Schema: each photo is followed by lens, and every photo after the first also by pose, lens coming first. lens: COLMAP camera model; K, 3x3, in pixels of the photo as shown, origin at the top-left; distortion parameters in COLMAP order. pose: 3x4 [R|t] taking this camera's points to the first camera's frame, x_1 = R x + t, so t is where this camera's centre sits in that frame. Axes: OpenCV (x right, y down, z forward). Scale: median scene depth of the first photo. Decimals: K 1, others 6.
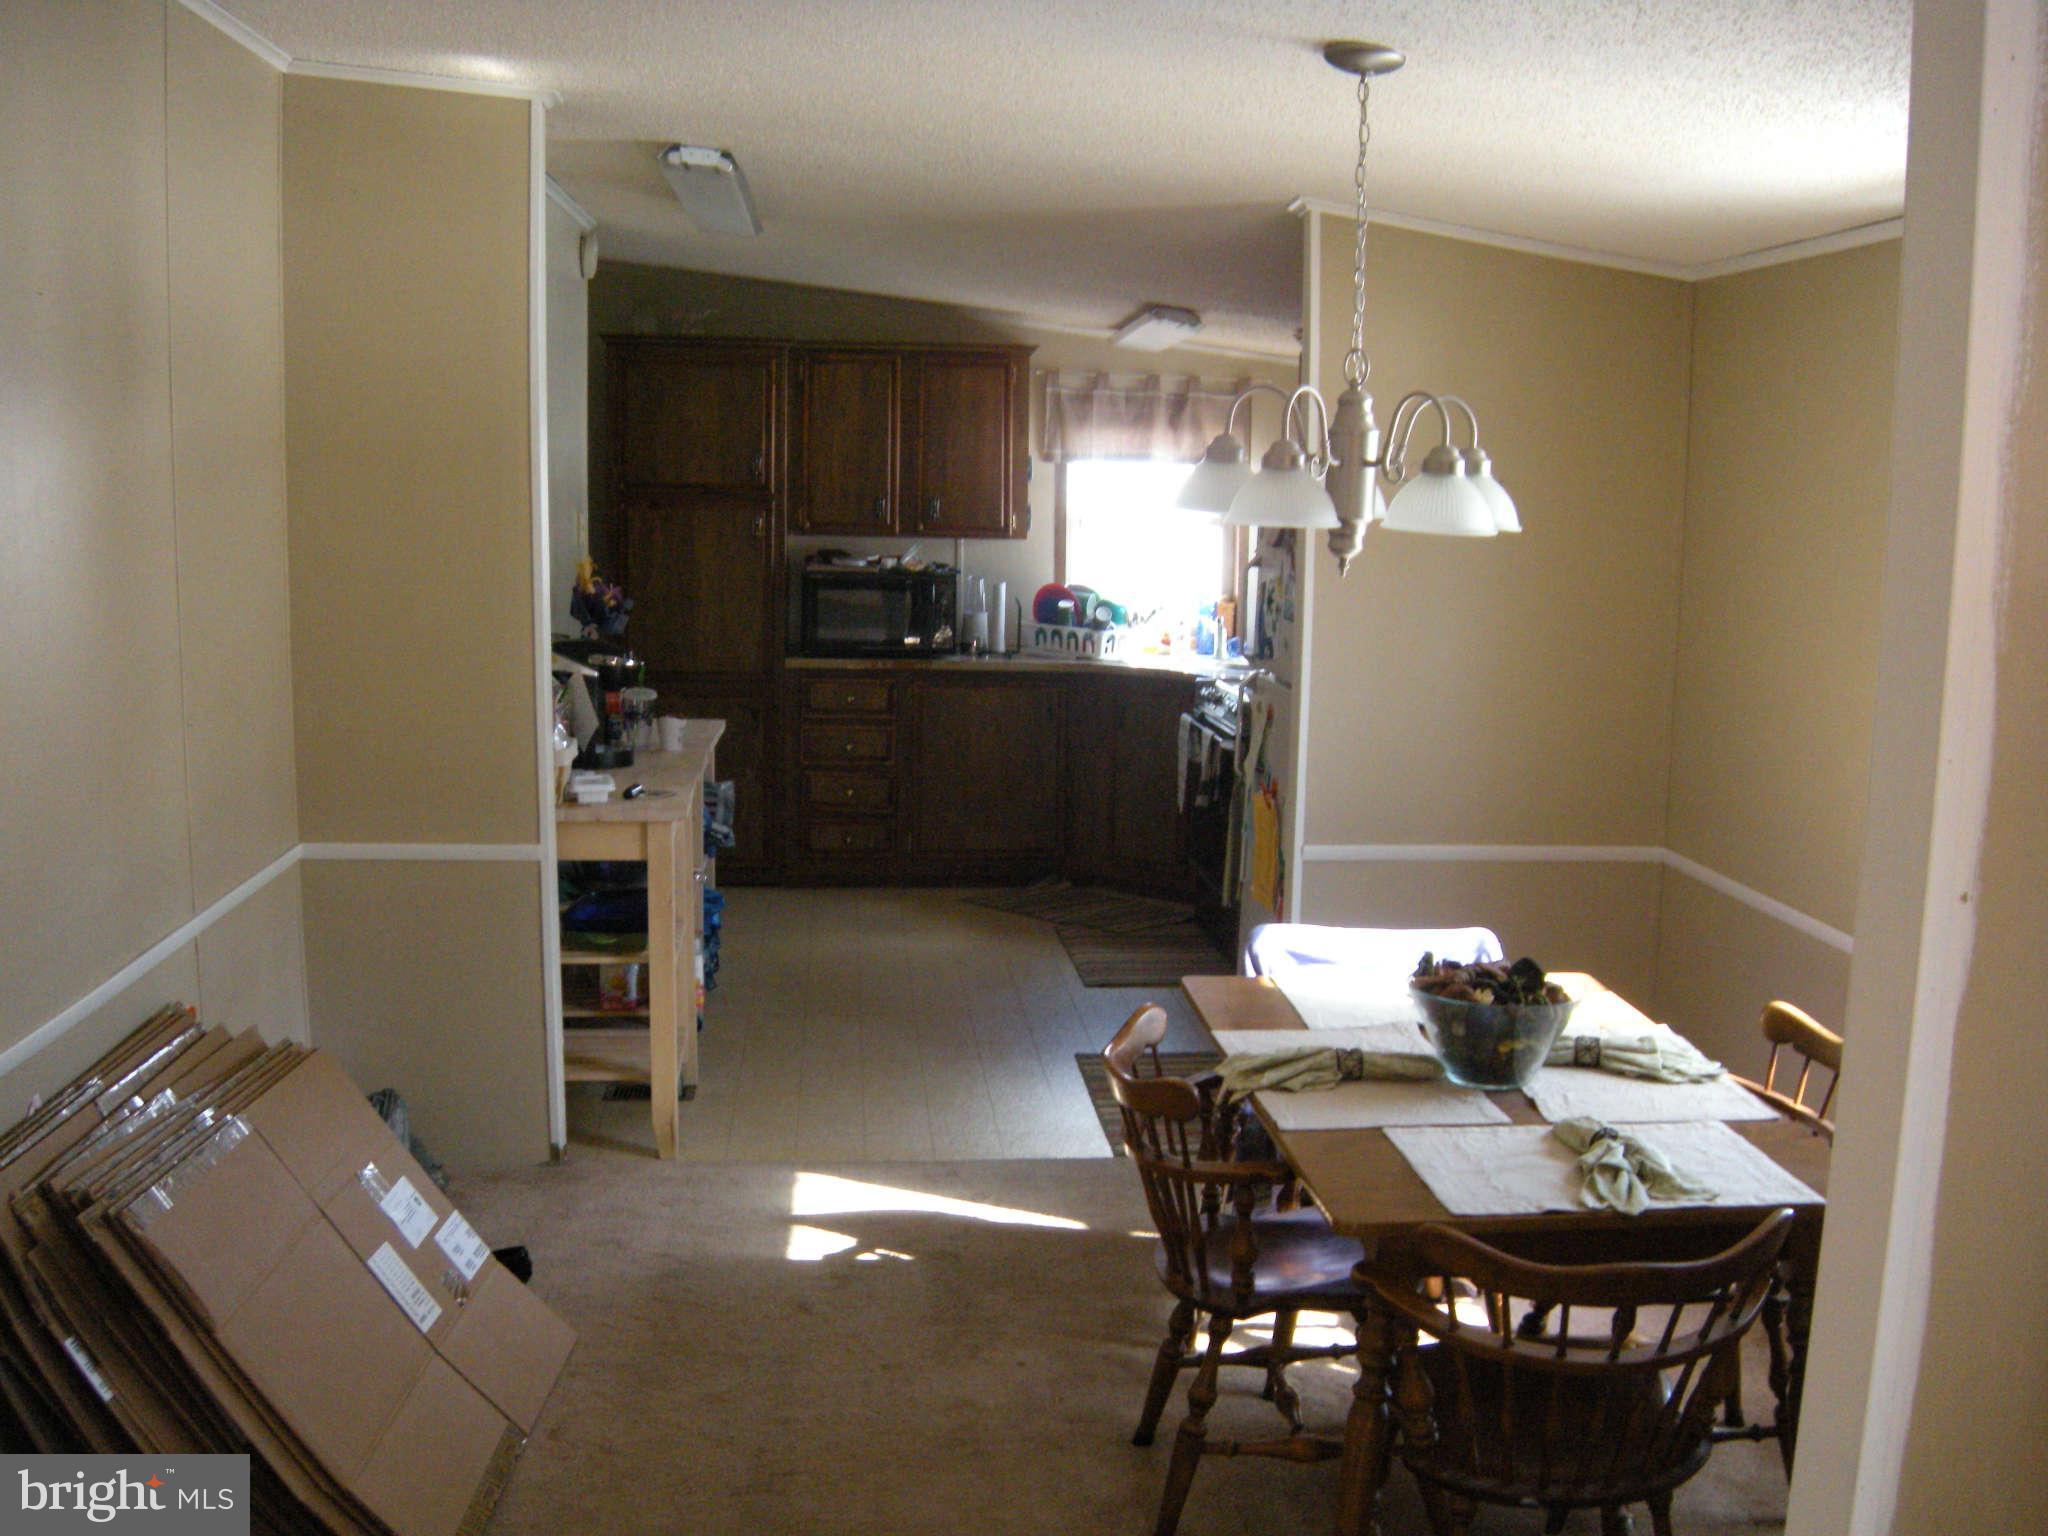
lens RADIAL K [[1994.9, 0, 1037.0], [0, 1994.9, 823.3], [0, 0, 1]] dist [-0.190055, 0.011498]
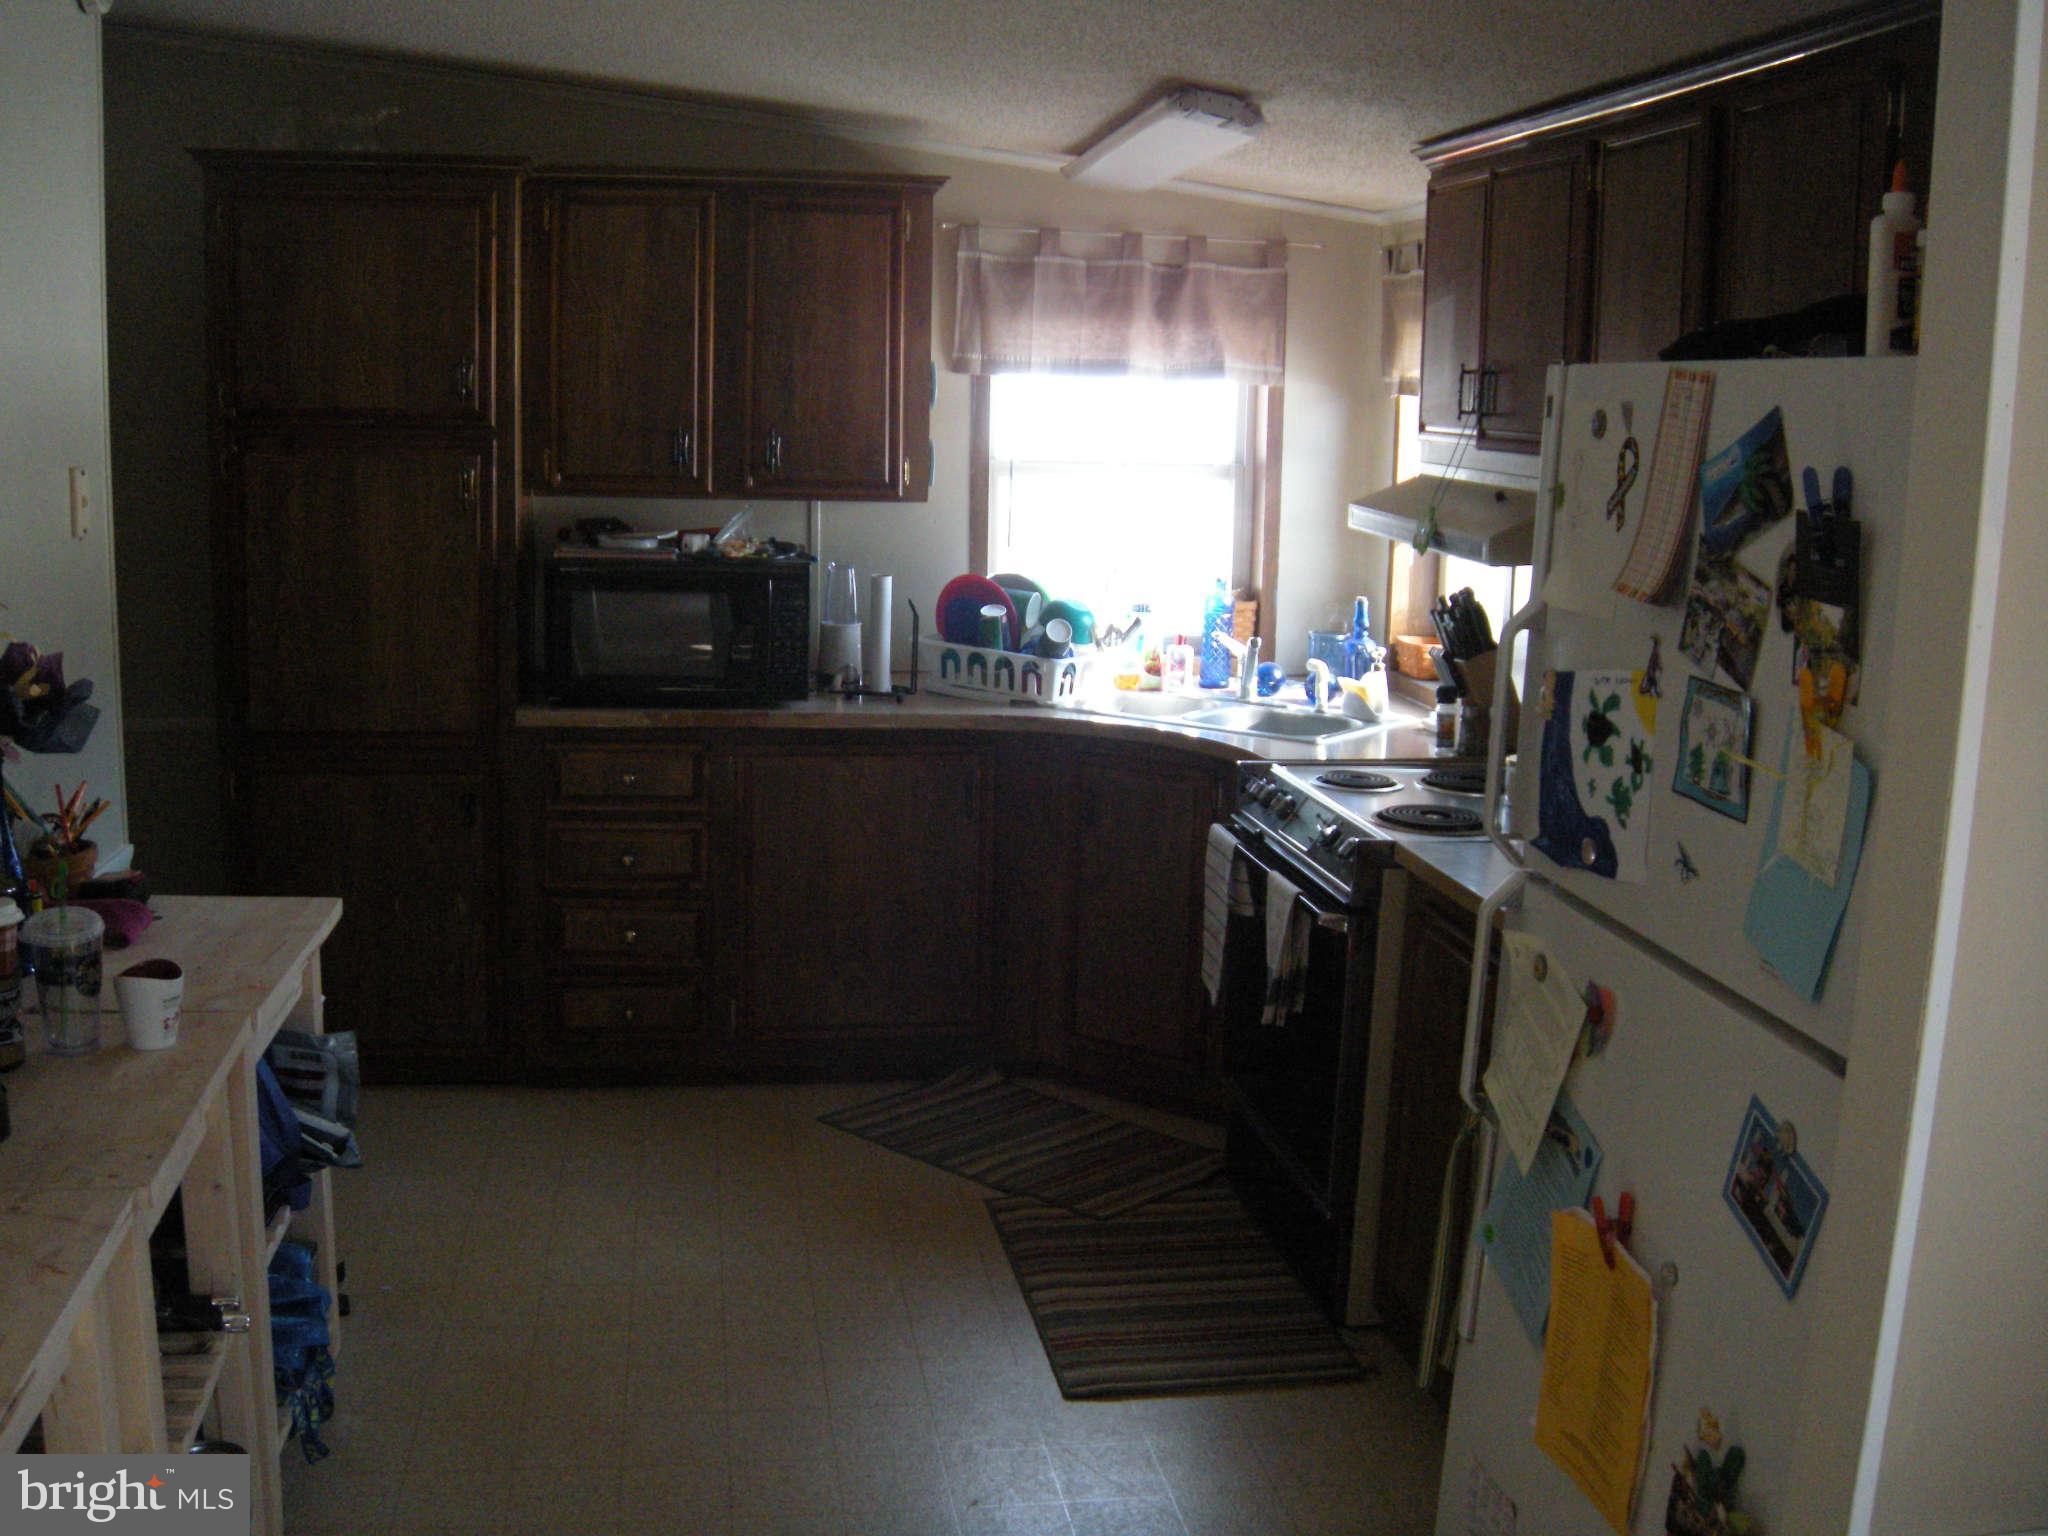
lens RADIAL K [[2008.2, 0, 1024.0], [0, 2008.2, 768.0], [0, 0, 1]] dist [-0.204957, 0.126560]
pose [[0.997899, -0.004099, 0.064654, -0.026451], [0.003205, 0.999898, 0.013927, -0.123120], [-0.064705, -0.013690, 0.997811, 0.685558]]
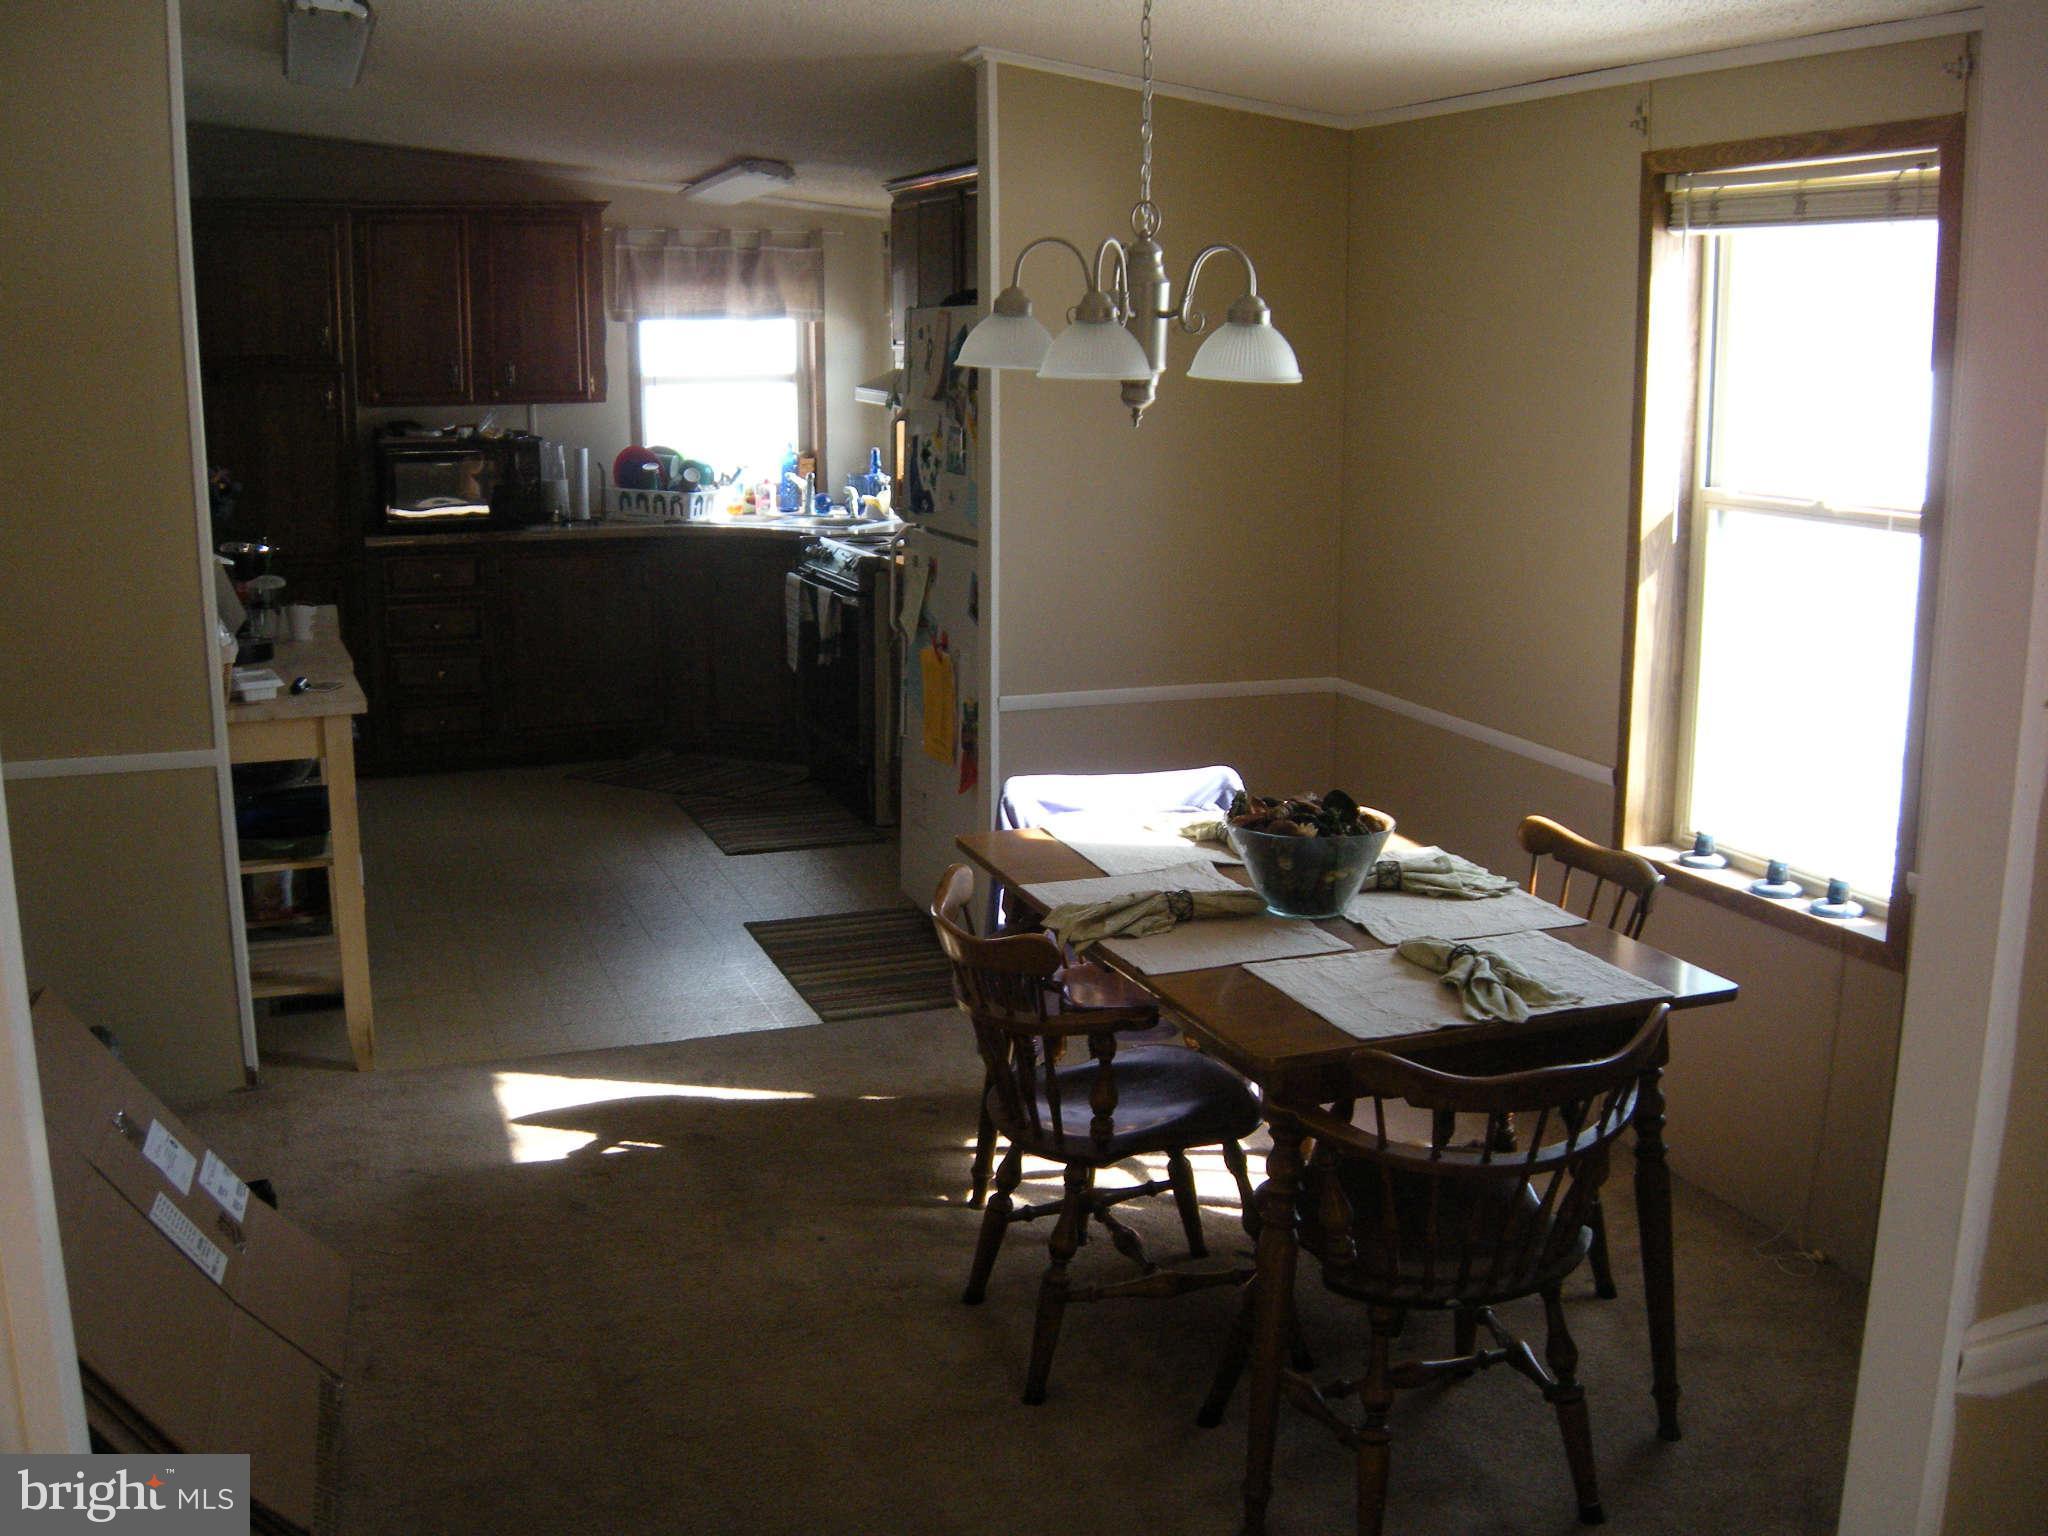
lens RADIAL K [[2008.2, 0, 1024.0], [0, 2008.2, 768.0], [0, 0, 1]] dist [-0.204957, 0.126560]
pose [[0.965335, -0.070983, 0.251176, -0.109520], [0.059799, 0.996861, 0.051895, -0.004807], [-0.254071, -0.035076, 0.966549, 0.015835]]
